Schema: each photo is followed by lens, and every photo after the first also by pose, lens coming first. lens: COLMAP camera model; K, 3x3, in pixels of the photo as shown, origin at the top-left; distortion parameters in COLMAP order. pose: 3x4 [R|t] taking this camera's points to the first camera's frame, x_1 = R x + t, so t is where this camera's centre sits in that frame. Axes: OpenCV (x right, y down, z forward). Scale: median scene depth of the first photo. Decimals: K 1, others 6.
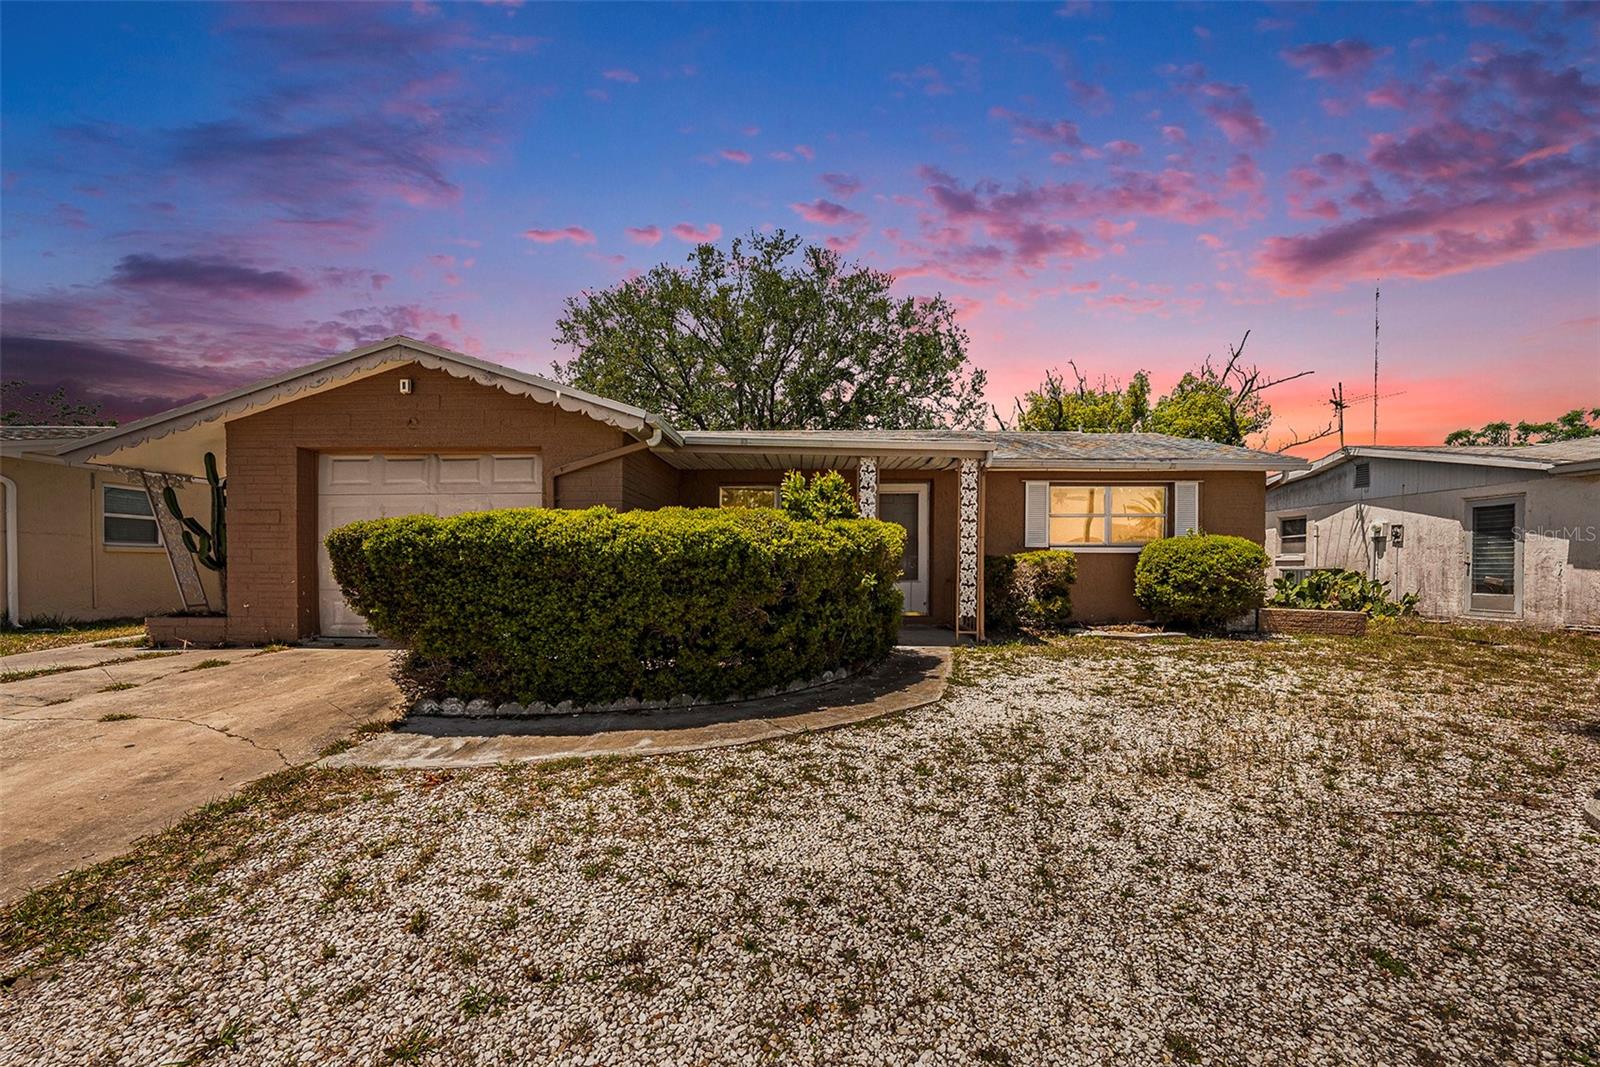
lens RADIAL K [[620.8, 0, 800.8], [0, 620.8, 570.6], [0, 0, 1]] dist [-0.020105, 0.006650]
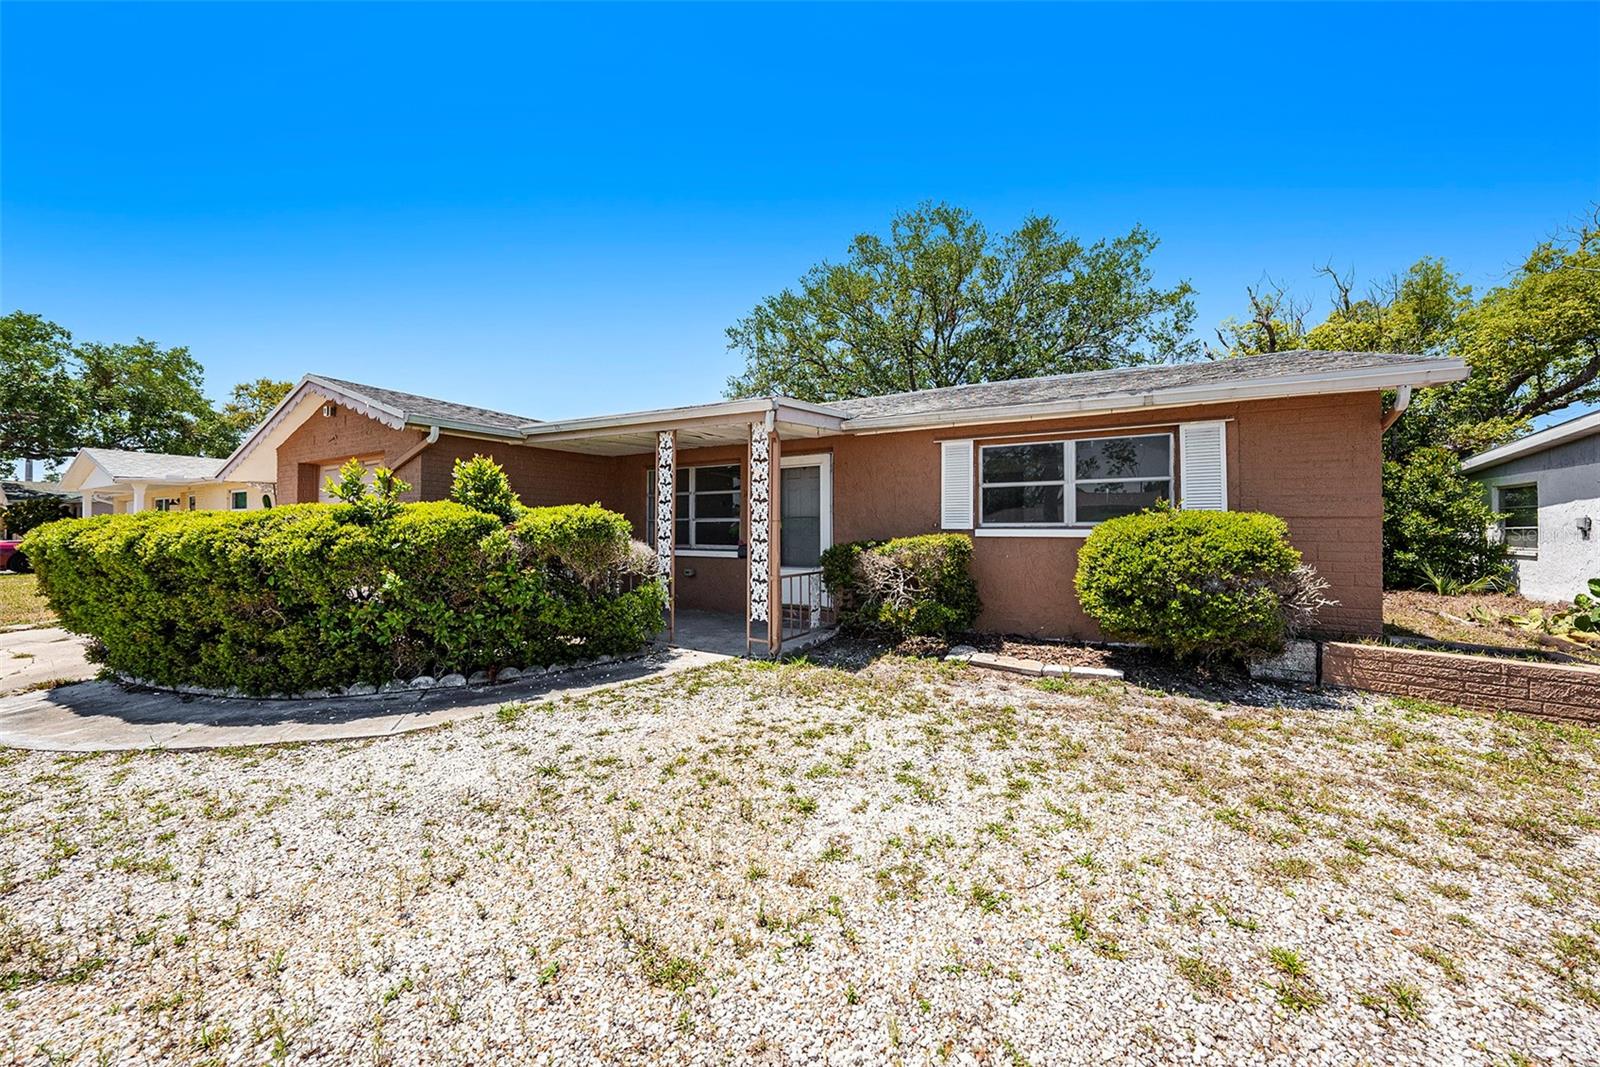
lens RADIAL K [[558.8, 0, 813.6], [0, 558.8, 529.6], [0, 0, 1]] dist [-0.015111, 0.004554]
pose [[0.877189, 0.000674, -0.480145, 0.637835], [-0.007497, 0.999896, -0.012293, -0.032596], [0.480087, 0.014383, 0.877103, 0.379657]]
